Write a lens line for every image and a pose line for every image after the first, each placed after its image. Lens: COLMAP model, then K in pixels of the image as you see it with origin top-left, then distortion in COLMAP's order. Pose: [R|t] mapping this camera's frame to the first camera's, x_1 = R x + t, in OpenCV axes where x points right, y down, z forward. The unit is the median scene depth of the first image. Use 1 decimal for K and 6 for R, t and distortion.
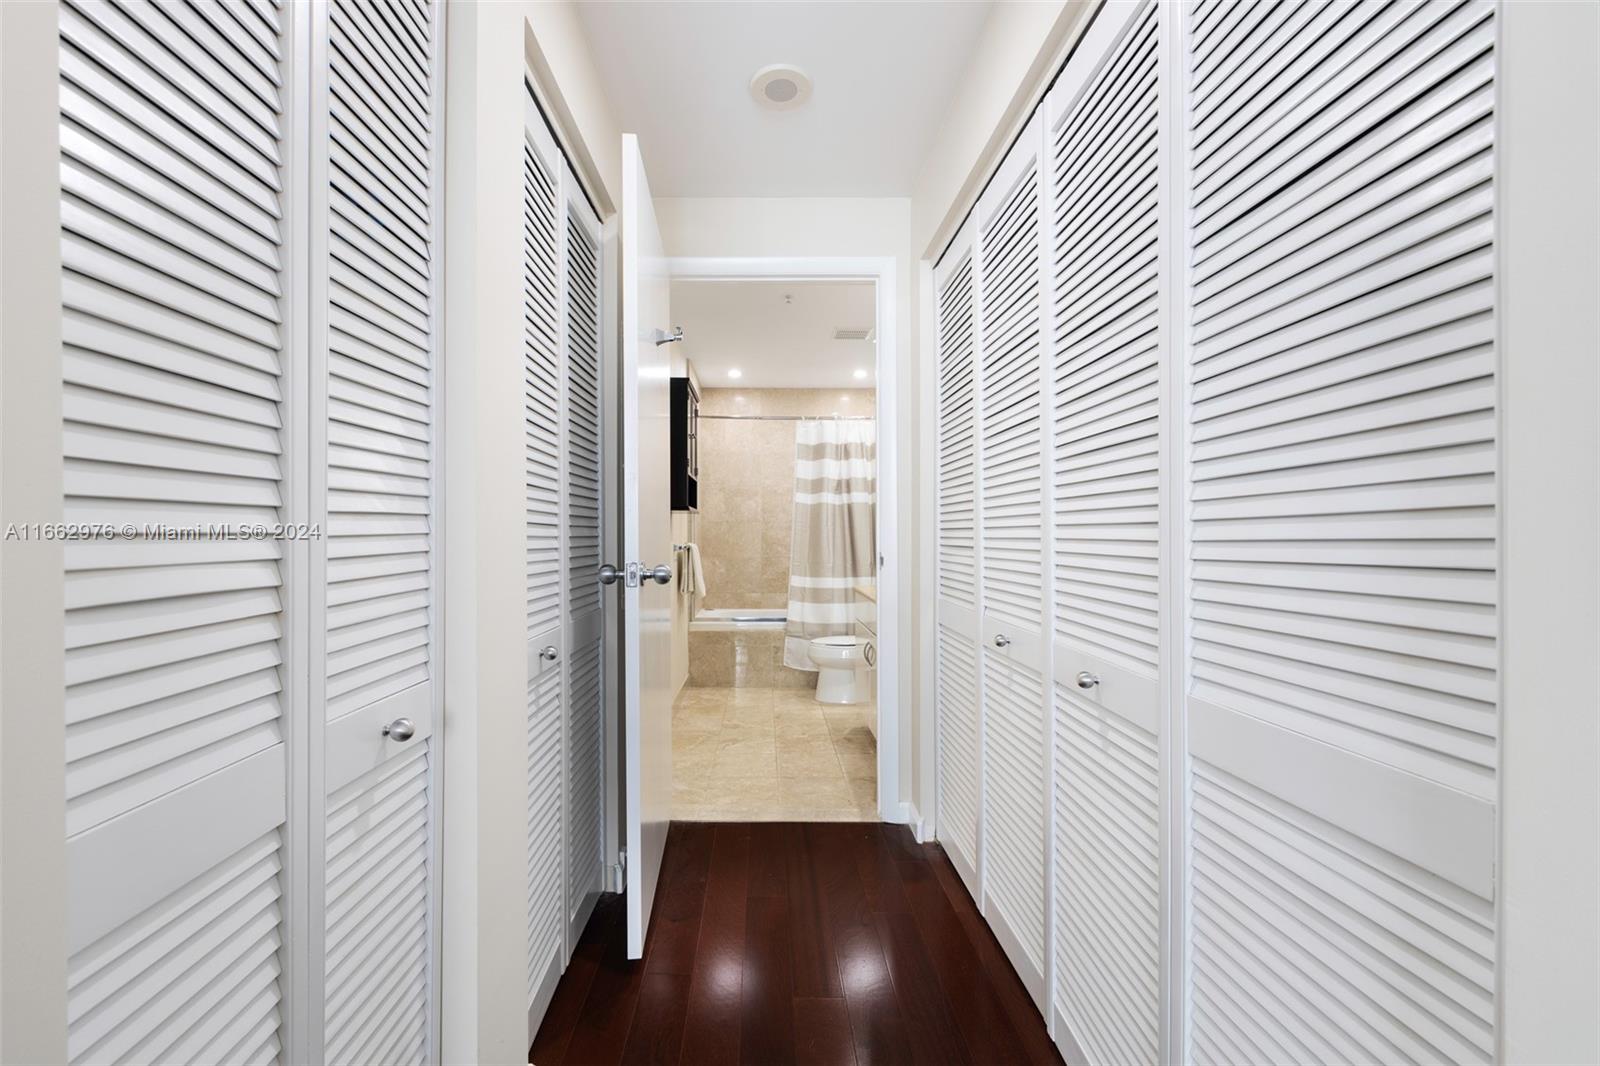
lens RADIAL K [[625.8, 0, 800.0], [0, 625.8, 533.0], [0, 0, 1]] dist [0.000728, 0.000075]
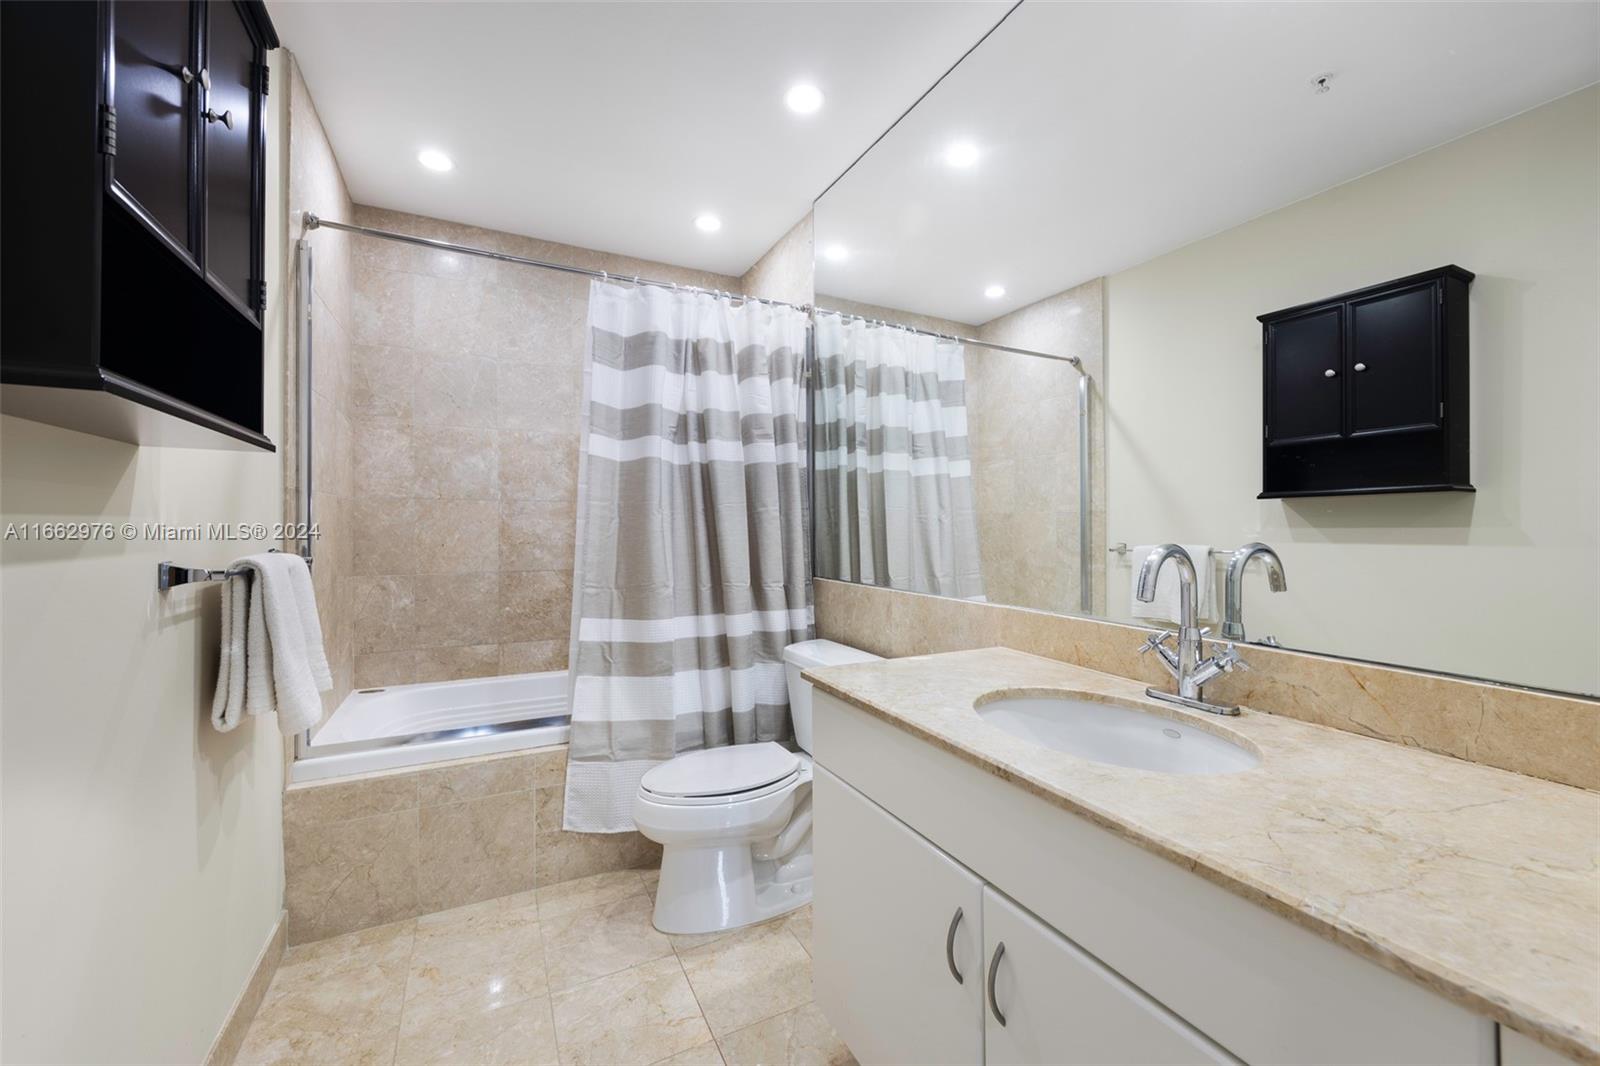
lens RADIAL K [[625.8, 0, 800.0], [0, 625.8, 533.0], [0, 0, 1]] dist [0.000728, 0.000075]
pose [[0.916650, 0.001963, 0.399685, -0.047446], [-0.007475, 0.999897, 0.012232, 0.000632], [-0.399620, -0.014200, 0.916571, 0.521184]]
